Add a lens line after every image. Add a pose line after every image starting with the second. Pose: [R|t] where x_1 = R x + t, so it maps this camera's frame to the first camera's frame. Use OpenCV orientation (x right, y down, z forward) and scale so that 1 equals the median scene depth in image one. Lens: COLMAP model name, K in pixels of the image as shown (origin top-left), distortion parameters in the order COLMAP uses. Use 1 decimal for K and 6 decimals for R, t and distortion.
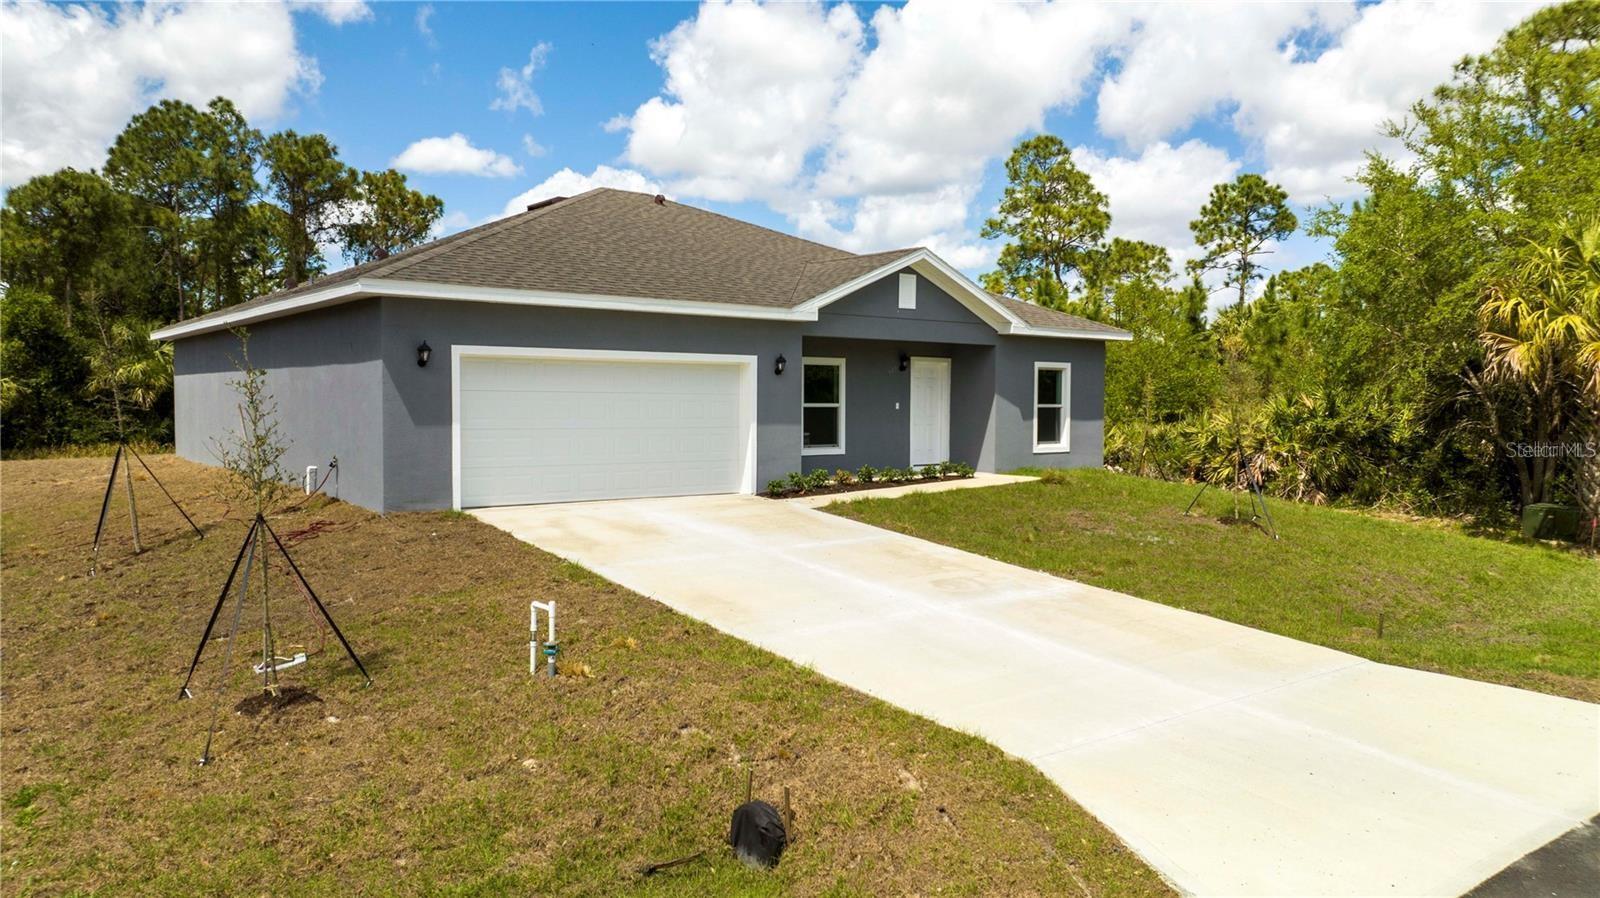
lens RADIAL K [[1126.5, 0, 800.0], [0, 1126.5, 449.0], [0, 0, 1]] dist [0.006001, 0.001936]
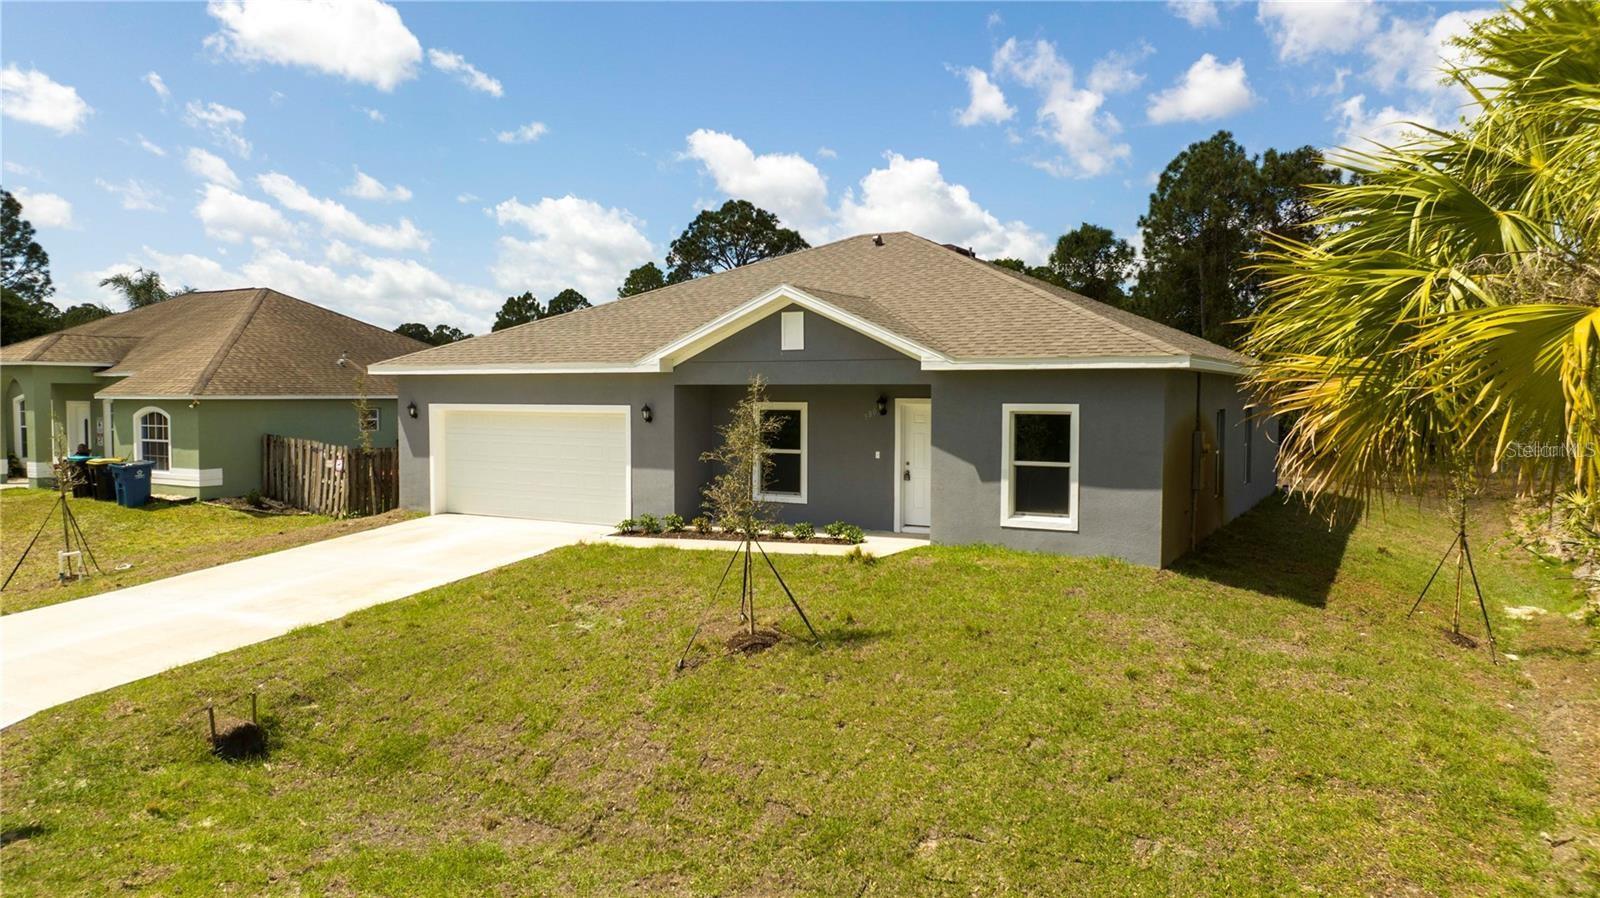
lens RADIAL K [[1117.1, 0, 791.2], [0, 1117.1, 450.2], [0, 0, 1]] dist [-0.050984, 0.045709]
pose [[0.369834, 0.040329, -0.928222, 0.831670], [-0.045077, 0.998660, 0.025429, -0.058726], [0.928004, 0.032437, 0.371156, 0.592914]]
